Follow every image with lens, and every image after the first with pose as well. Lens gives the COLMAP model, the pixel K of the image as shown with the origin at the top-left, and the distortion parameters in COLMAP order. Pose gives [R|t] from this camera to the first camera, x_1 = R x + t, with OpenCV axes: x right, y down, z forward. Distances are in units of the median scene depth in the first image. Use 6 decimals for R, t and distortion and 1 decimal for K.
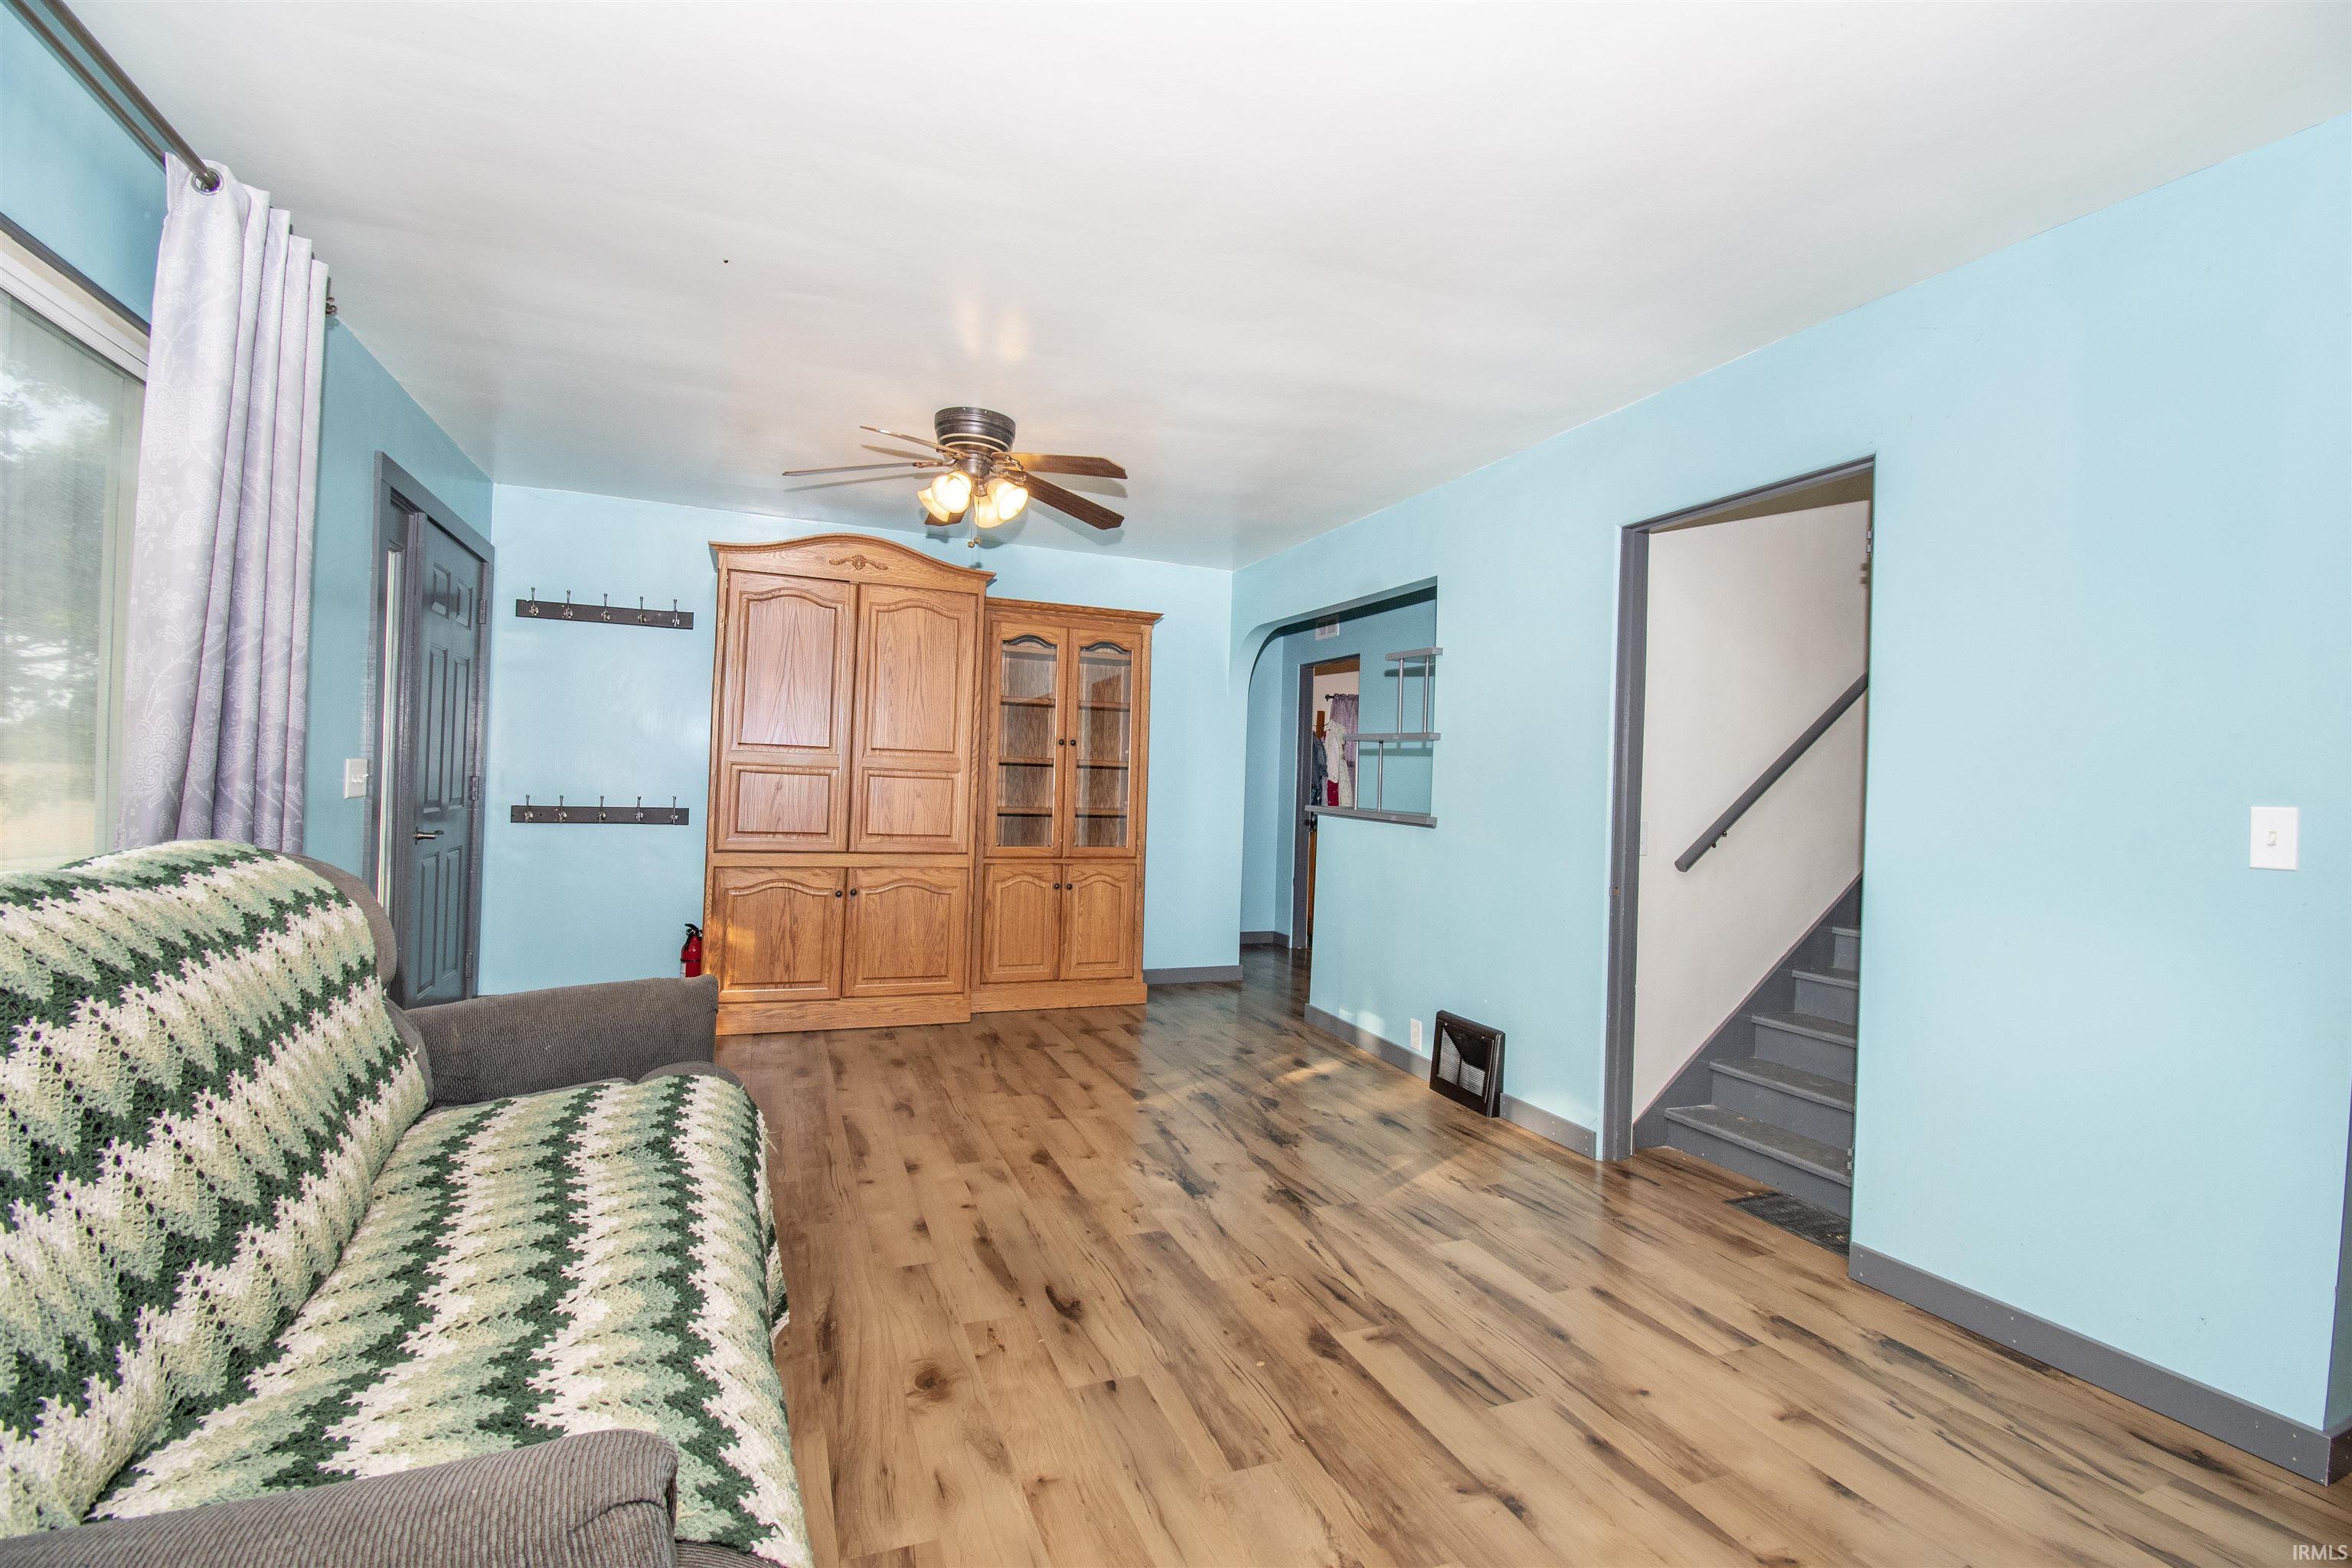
lens RADIAL K [[1039.6, 0, 1179.9], [0, 1039.6, 781.8], [0, 0, 1]] dist [0.017671, -0.024793]
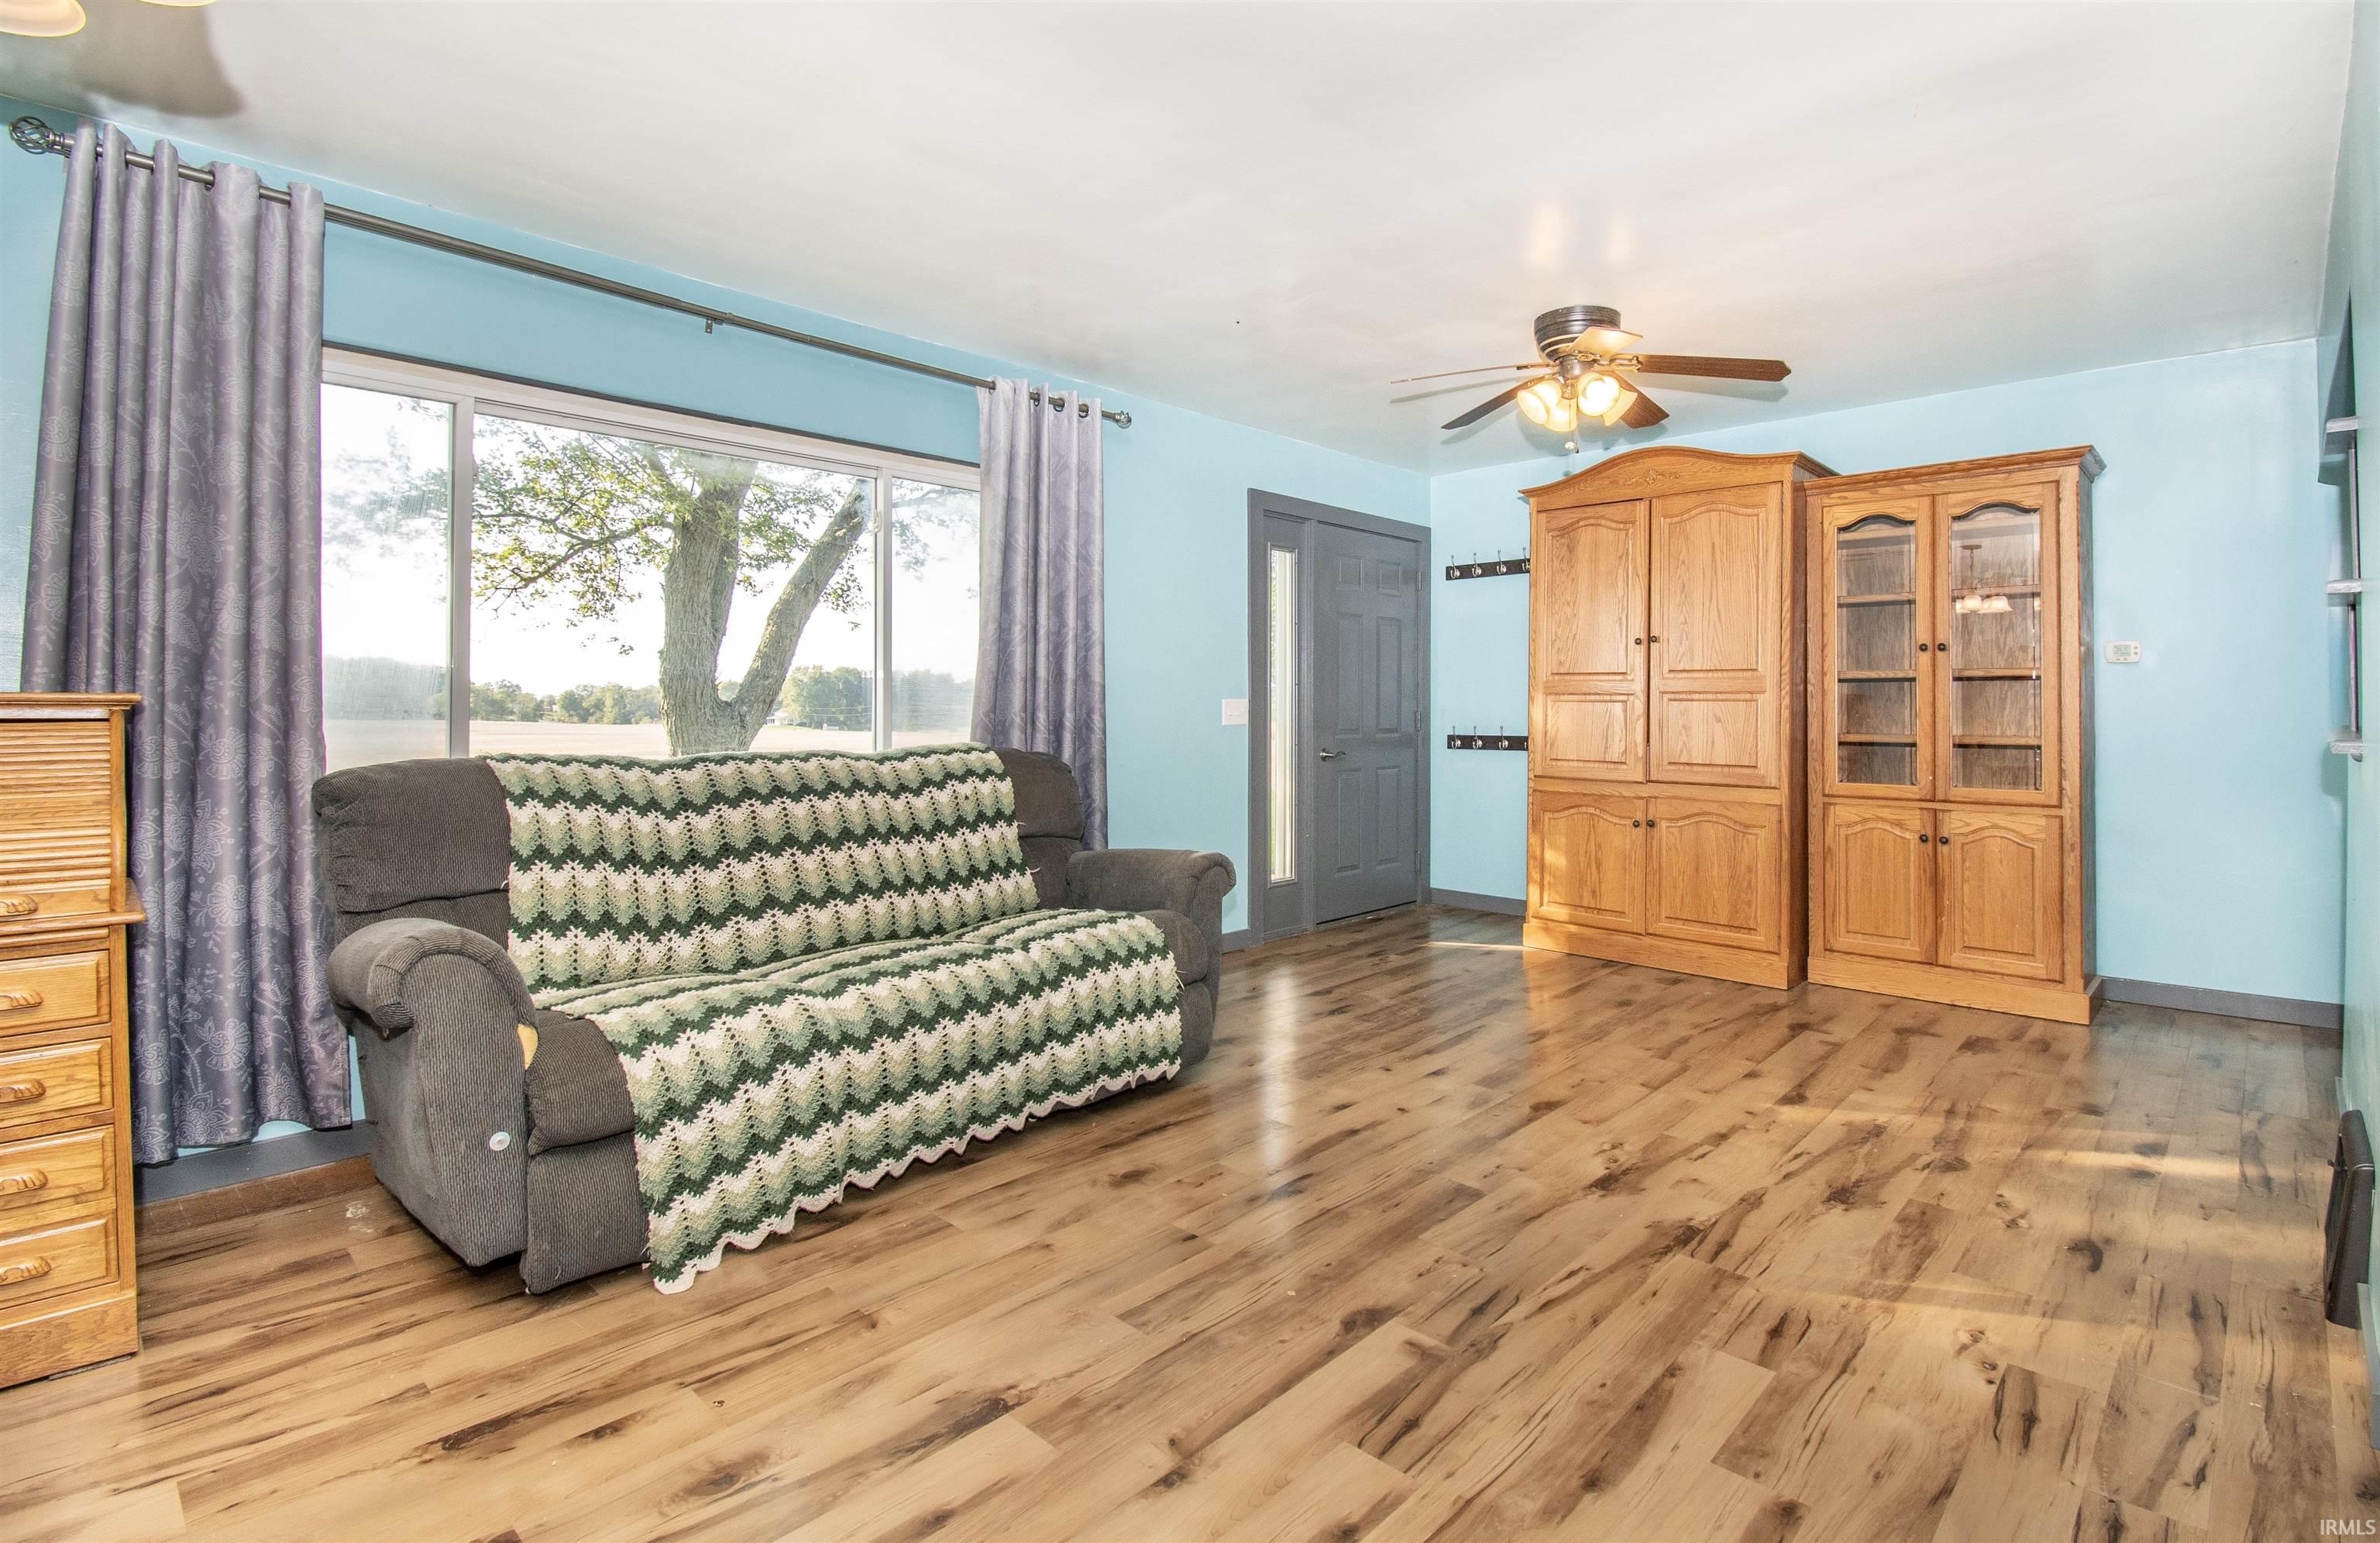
lens RADIAL K [[1113.9, 0, 1262.1], [0, 1113.9, 702.7], [0, 0, 1]] dist [0.017424, -0.019854]
pose [[0.441361, -0.033044, -0.896721, 0.456052], [0.015788, 0.999453, -0.029059, 0.020390], [0.897191, -0.001332, 0.441641, 0.237003]]
